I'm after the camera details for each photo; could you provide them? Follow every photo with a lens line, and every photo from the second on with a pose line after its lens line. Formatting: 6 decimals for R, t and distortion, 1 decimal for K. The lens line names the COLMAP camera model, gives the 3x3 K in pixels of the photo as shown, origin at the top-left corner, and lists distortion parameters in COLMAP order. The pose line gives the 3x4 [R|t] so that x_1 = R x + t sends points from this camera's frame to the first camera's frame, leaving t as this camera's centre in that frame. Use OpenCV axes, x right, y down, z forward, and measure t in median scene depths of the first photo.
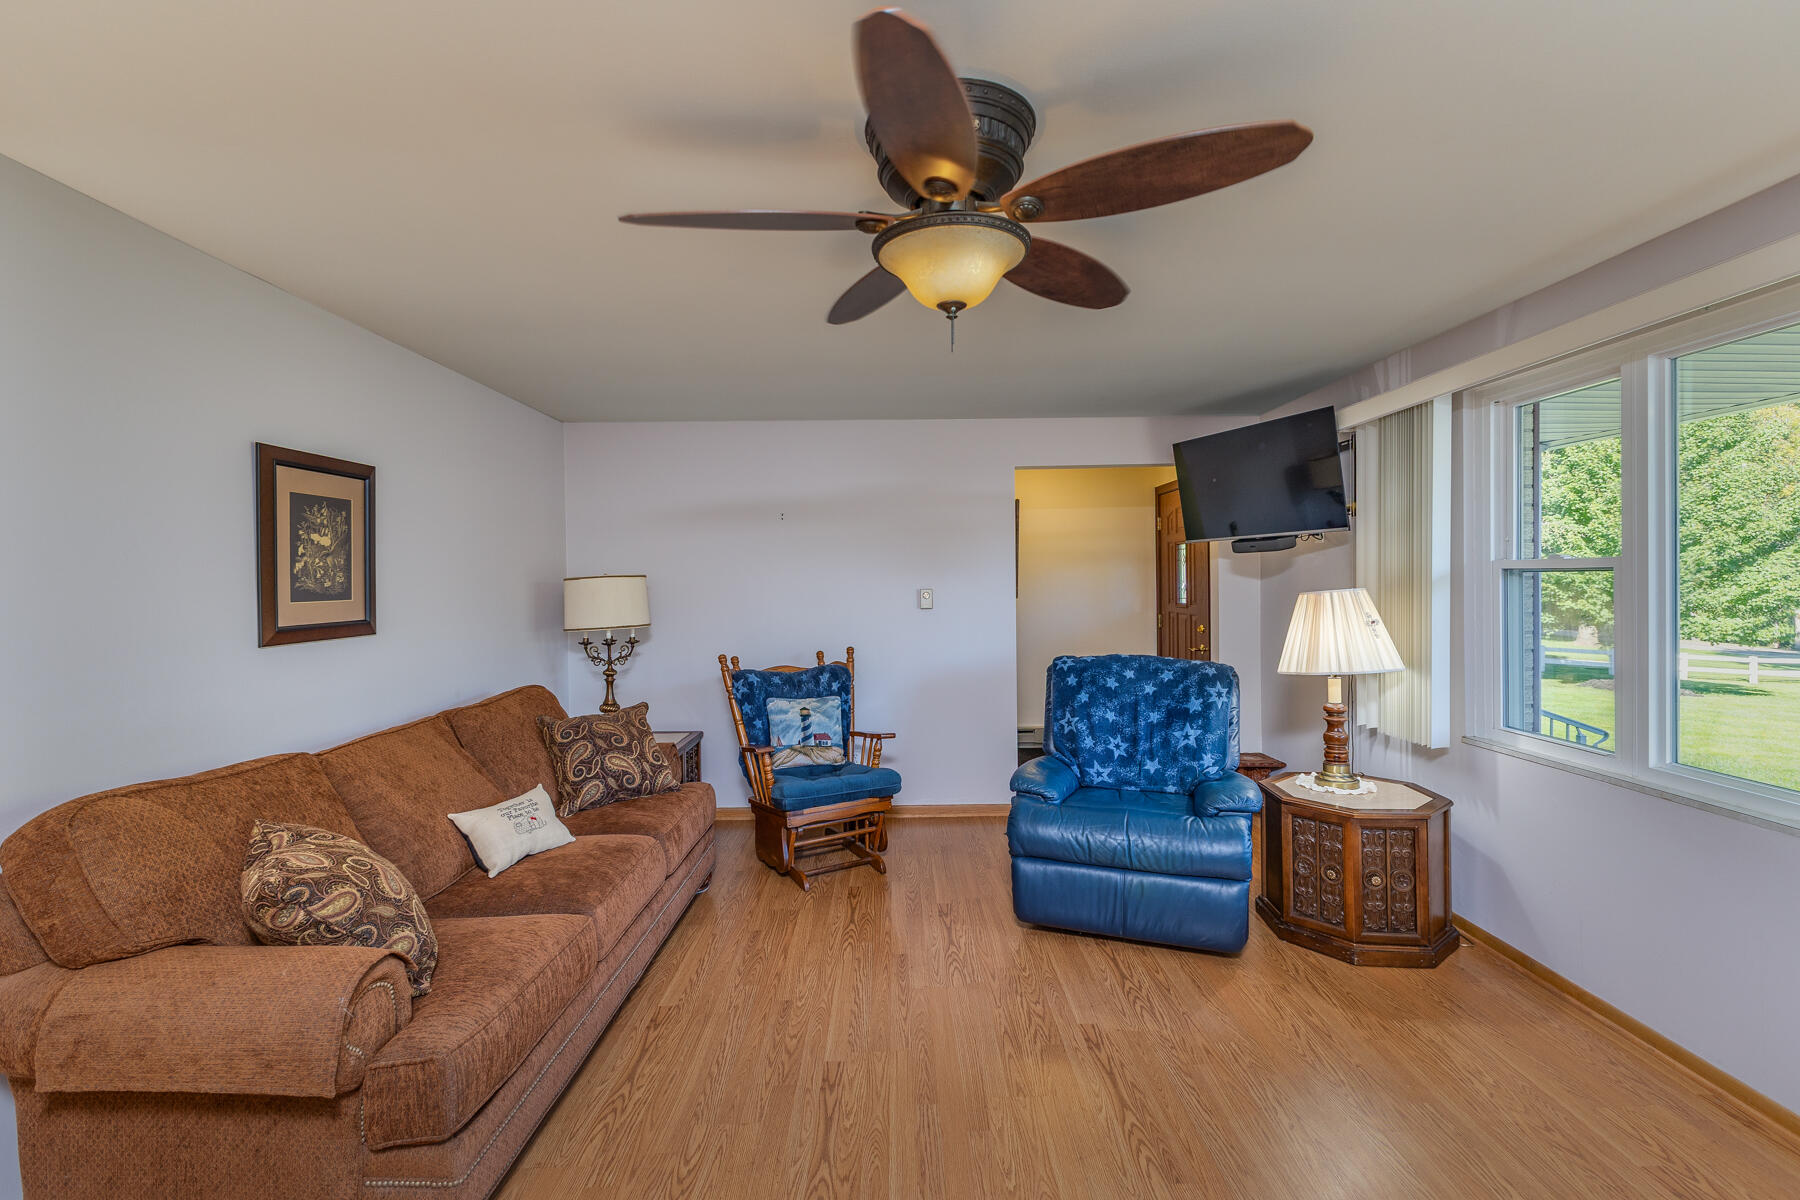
lens RADIAL K [[765.2, 0, 900.0], [0, 765.2, 600.0], [0, 0, 1]] dist [0.001797, -0.000035]
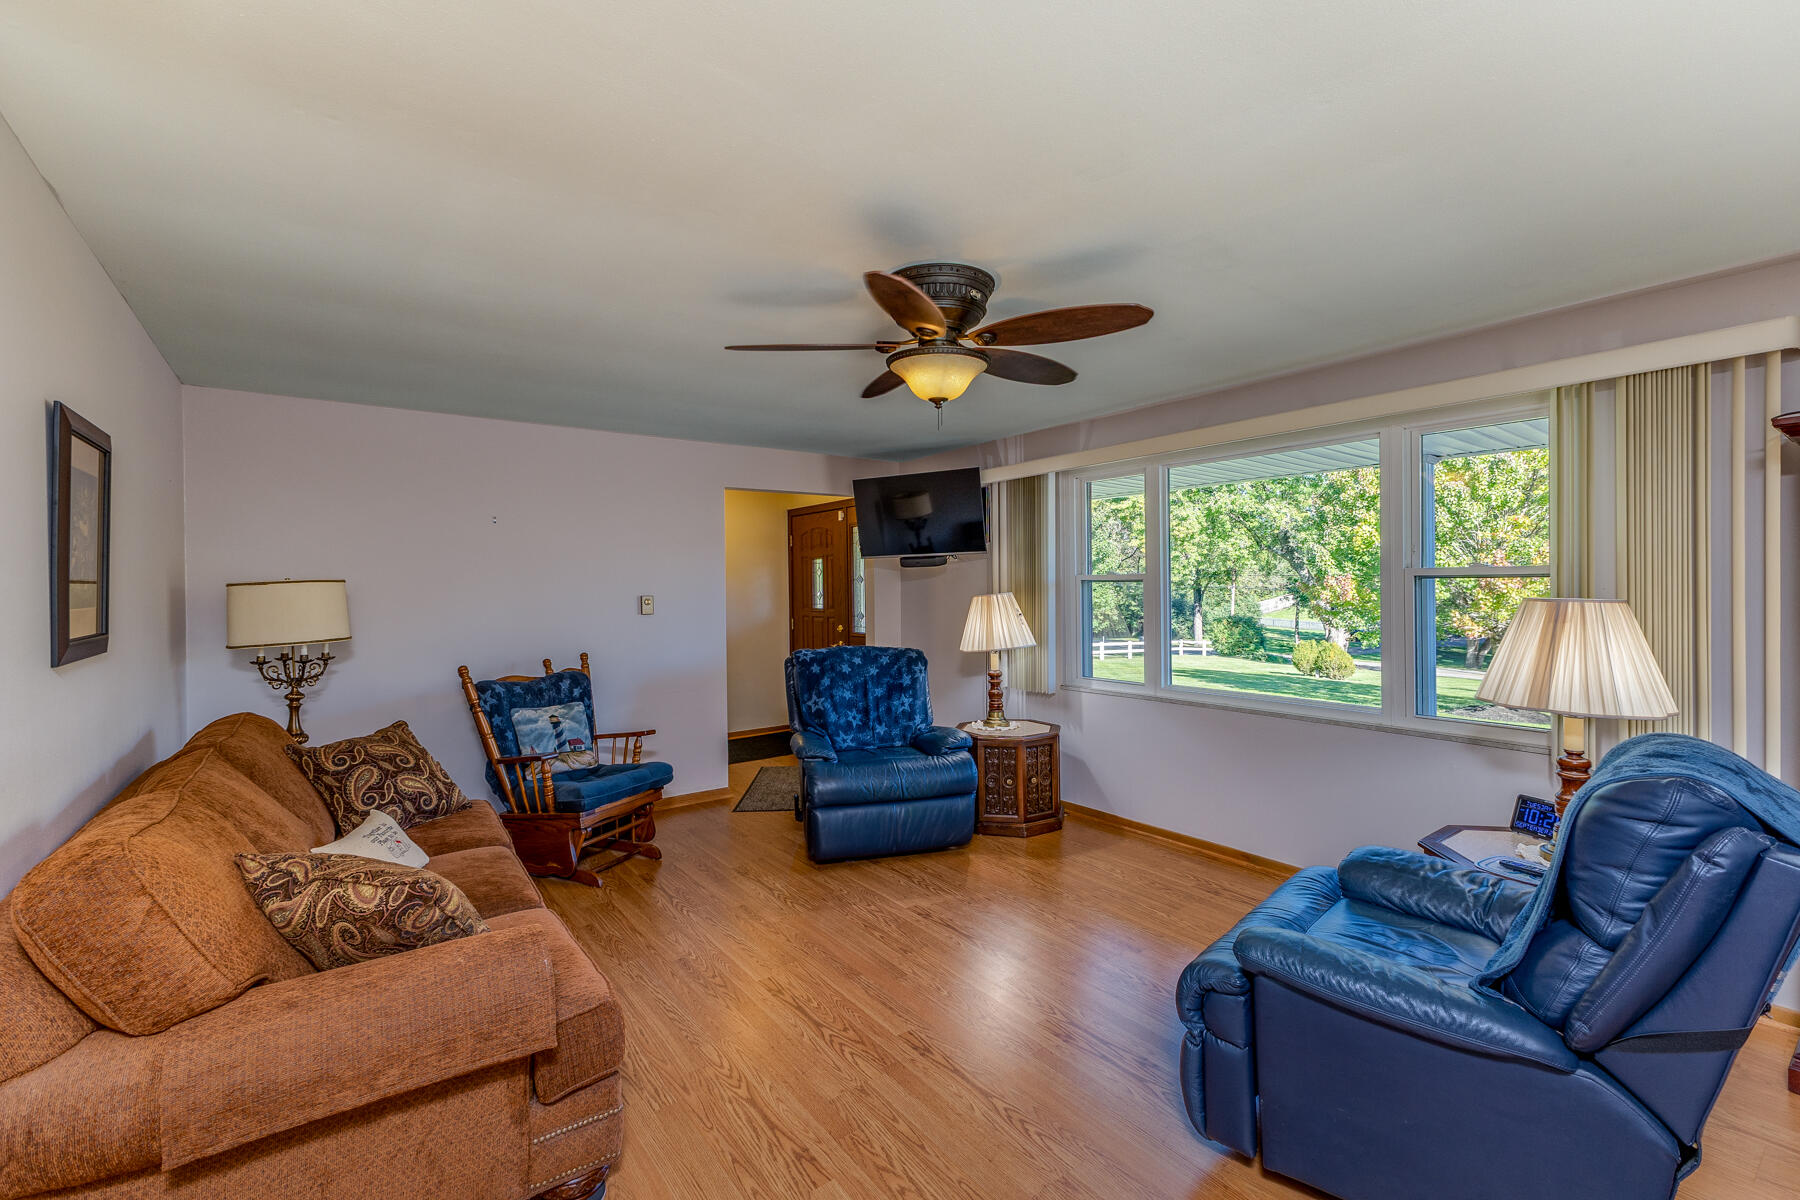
lens RADIAL K [[765.2, 0, 900.0], [0, 765.2, 600.0], [0, 0, 1]] dist [0.001797, -0.000035]
pose [[0.808850, -0.005831, 0.587986, -0.404481], [0.014494, 0.999845, -0.010022, 0.009367], [-0.587836, 0.016629, 0.808809, -0.080937]]
